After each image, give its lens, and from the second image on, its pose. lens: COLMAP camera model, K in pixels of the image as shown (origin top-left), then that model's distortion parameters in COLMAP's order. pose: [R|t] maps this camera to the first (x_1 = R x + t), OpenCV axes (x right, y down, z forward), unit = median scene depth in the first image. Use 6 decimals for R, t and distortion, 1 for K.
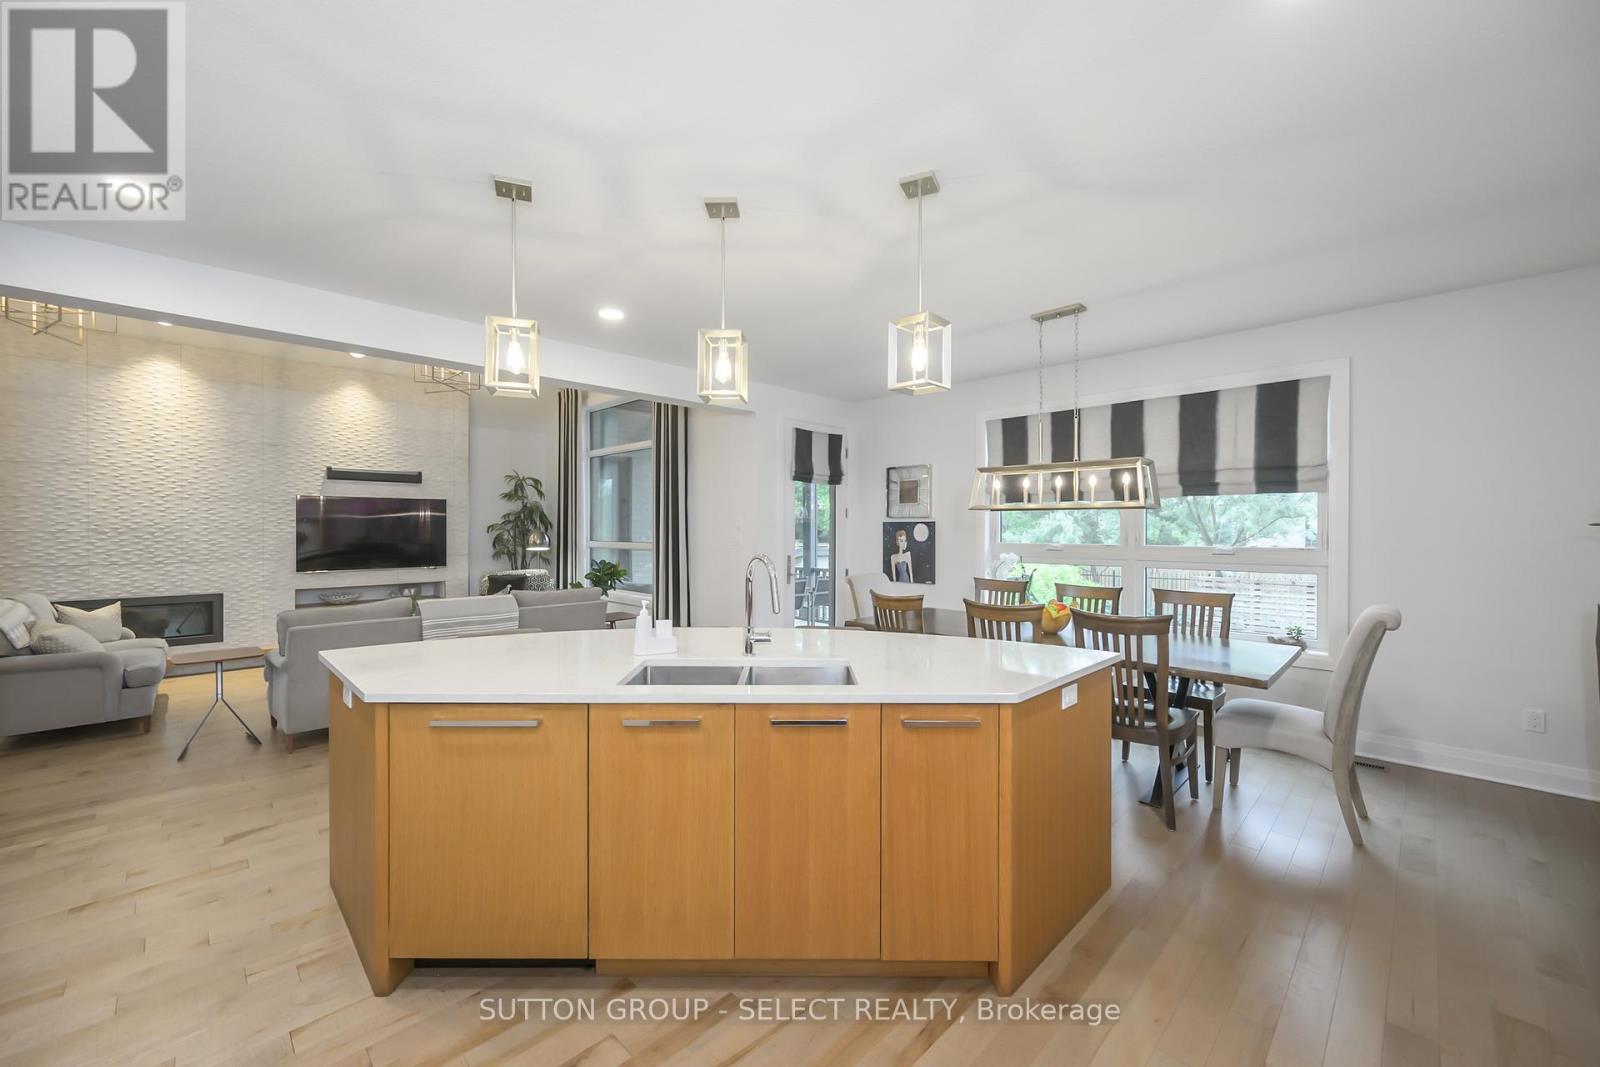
lens RADIAL K [[631.4, 0, 794.8], [0, 631.4, 531.2], [0, 0, 1]] dist [0.007183, -0.002392]
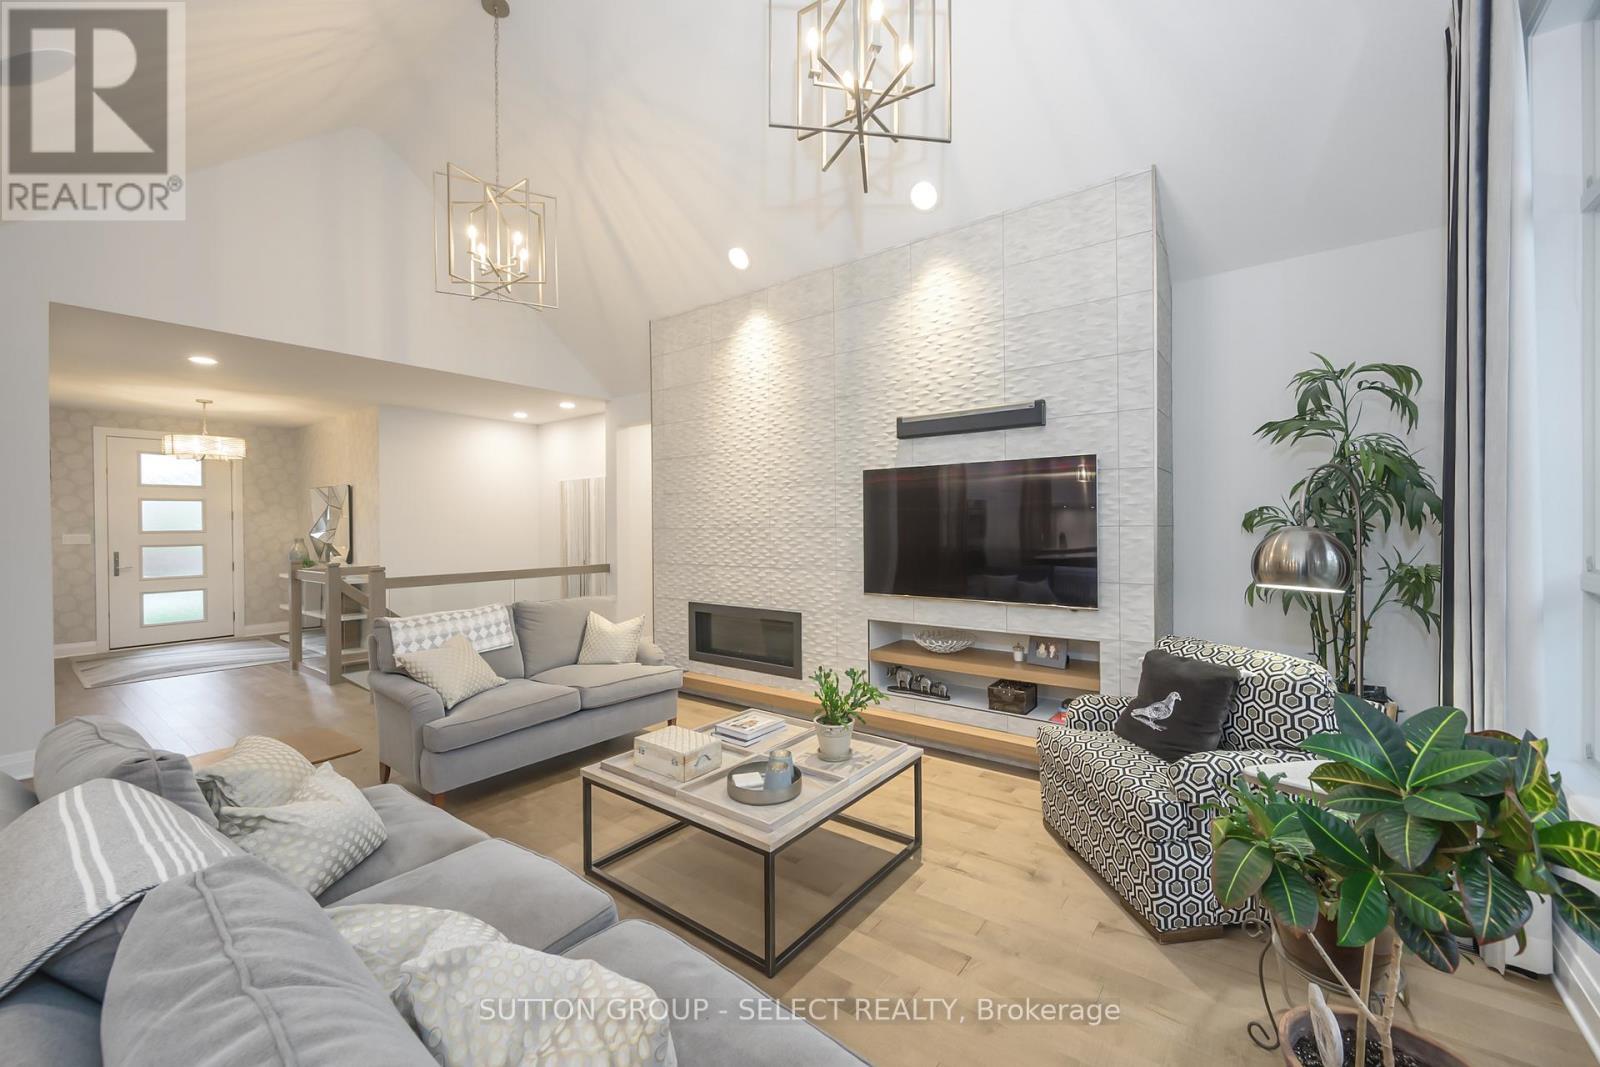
lens RADIAL K [[631.4, 0, 797.2], [0, 631.4, 524.0], [0, 0, 1]] dist [0.007183, -0.002392]
pose [[0.151401, -0.002218, -0.988470, -0.195251], [0.004250, 0.999990, -0.001592, -0.003032], [0.988463, -0.003960, 0.151409, 0.923790]]
